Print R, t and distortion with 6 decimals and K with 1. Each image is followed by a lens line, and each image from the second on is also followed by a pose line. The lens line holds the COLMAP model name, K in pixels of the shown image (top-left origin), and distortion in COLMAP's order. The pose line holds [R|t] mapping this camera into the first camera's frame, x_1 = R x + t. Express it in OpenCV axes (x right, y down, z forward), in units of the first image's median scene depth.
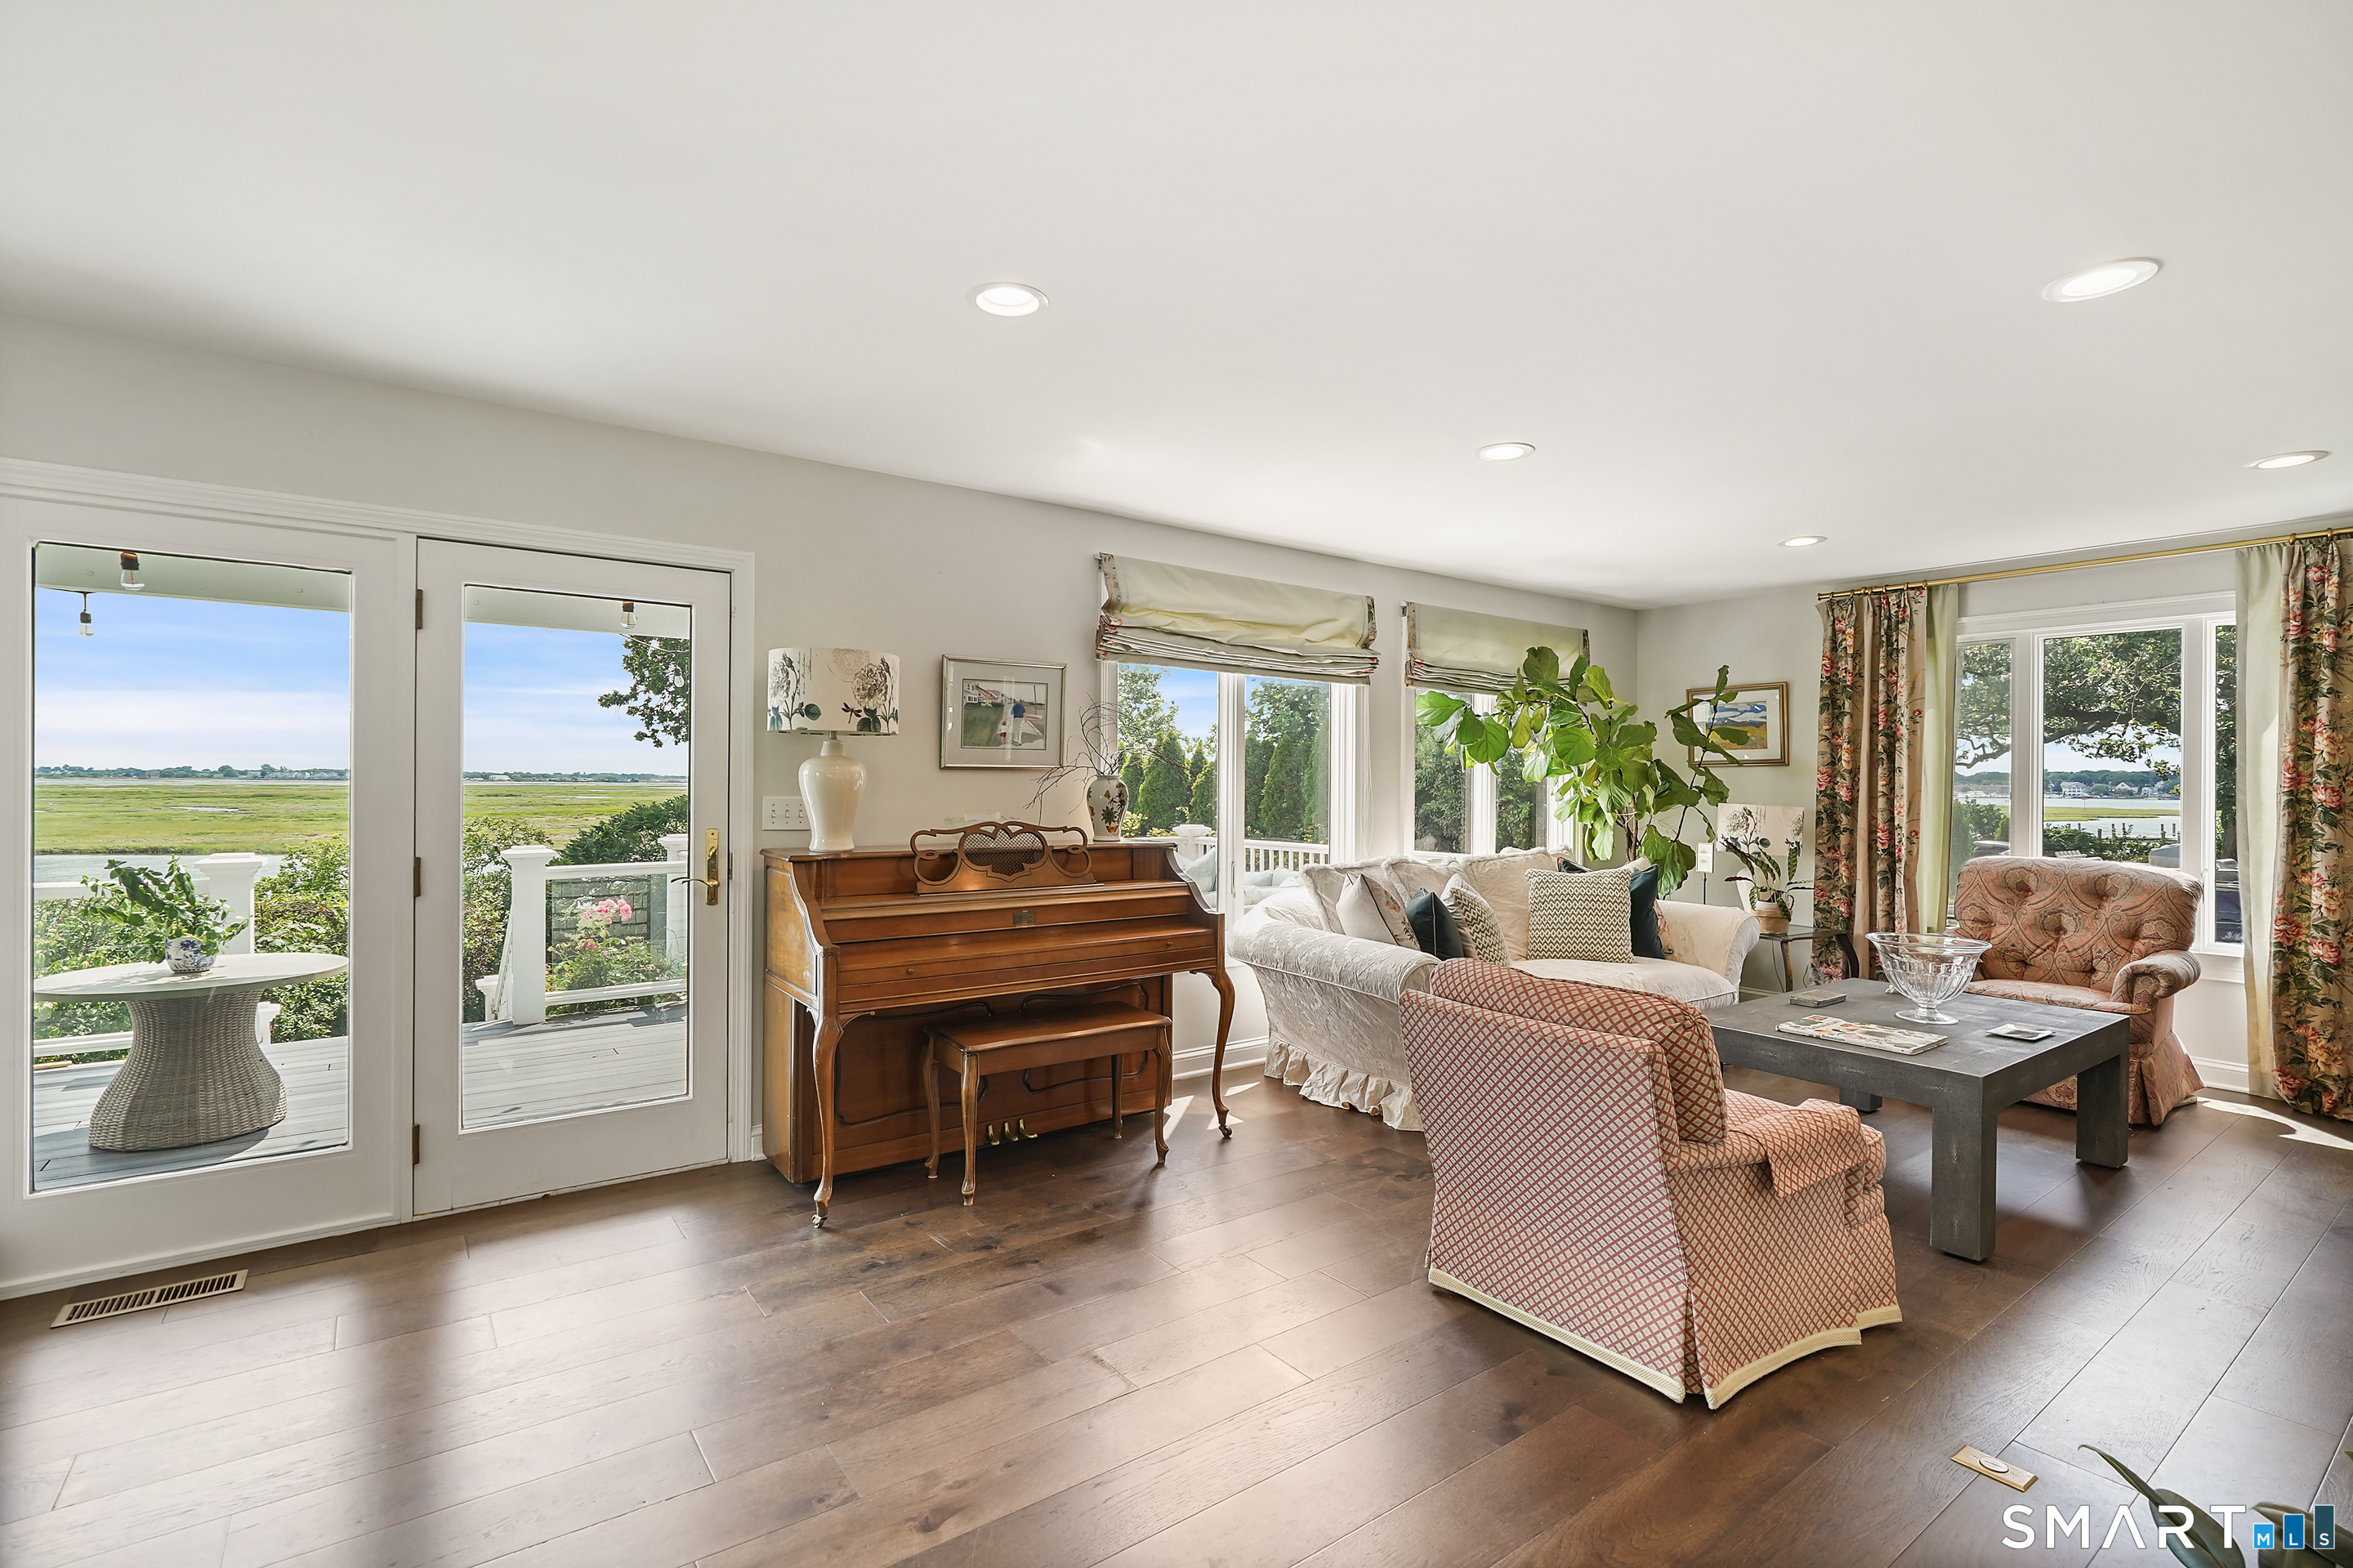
lens RADIAL K [[1073.5, 0, 1157.7], [0, 1073.5, 779.2], [0, 0, 1]] dist [-0.003998, 0.002686]
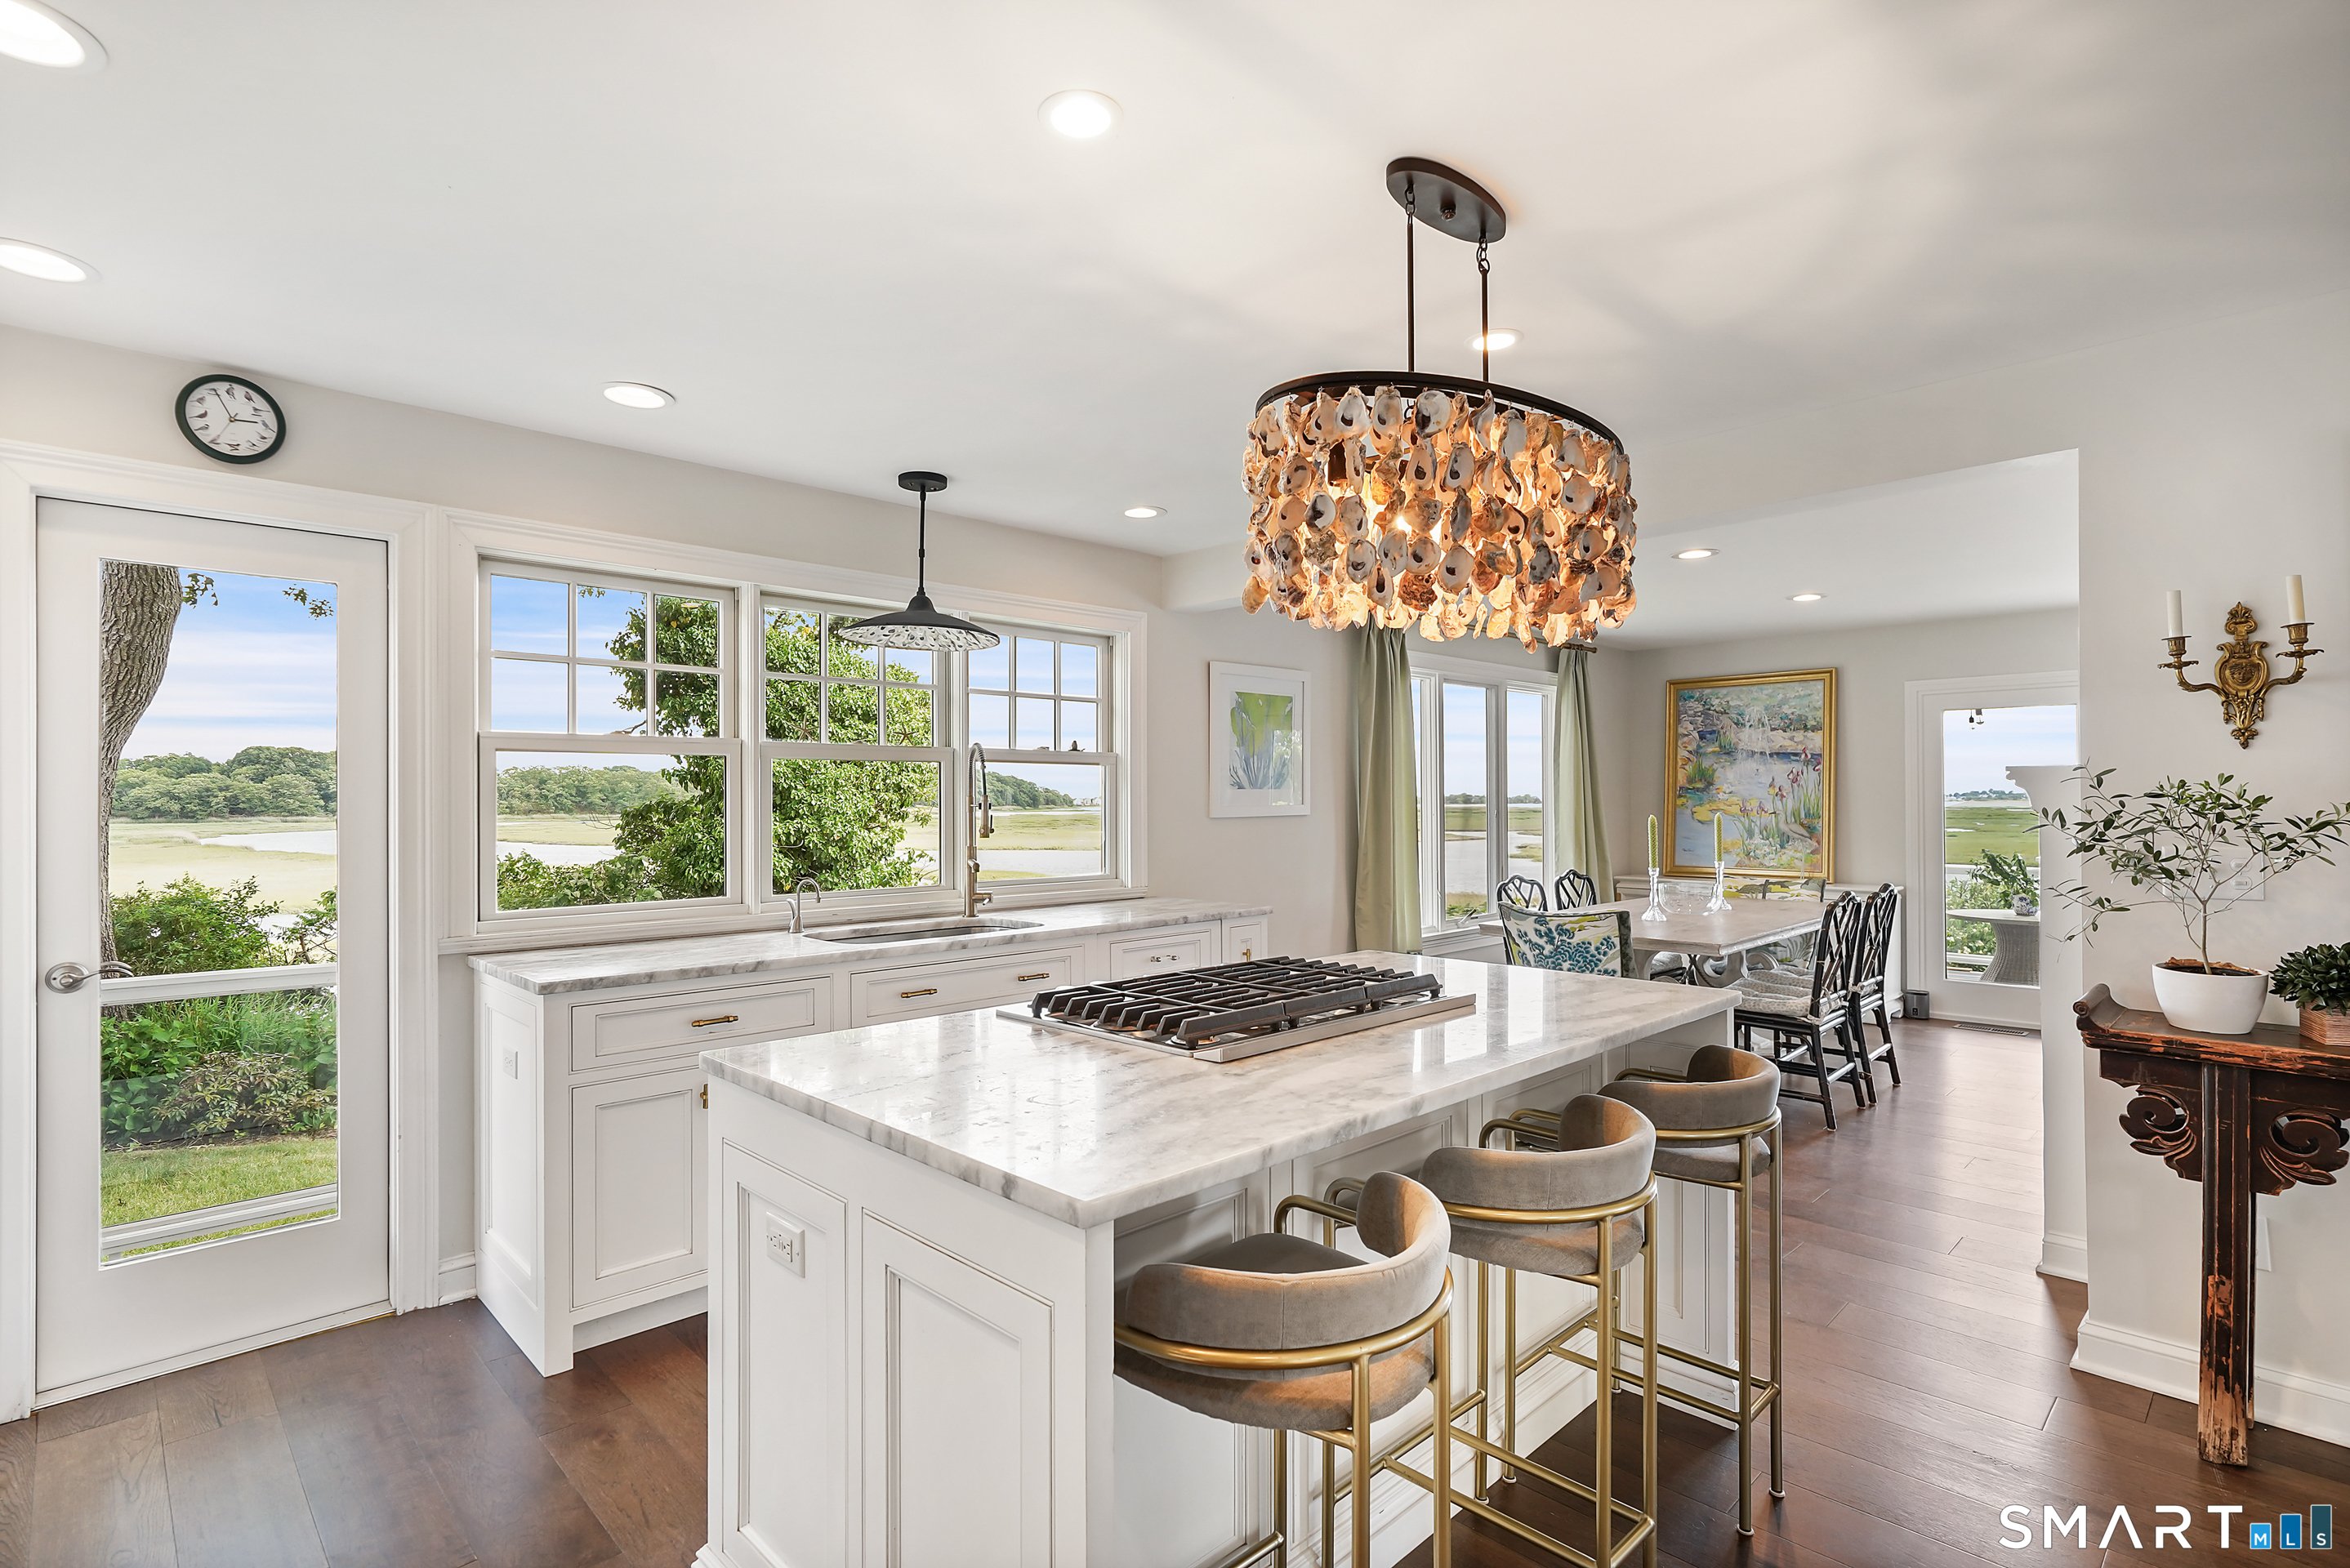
lens RADIAL K [[1128.6, 0, 1155.8], [0, 1128.6, 802.5], [0, 0, 1]] dist [-0.006424, 0.002731]
pose [[0.138069, -0.008815, -0.990383, 0.743777], [0.011124, 0.999911, -0.007349, -0.008868], [0.990360, -0.010003, 0.138154, -0.677774]]
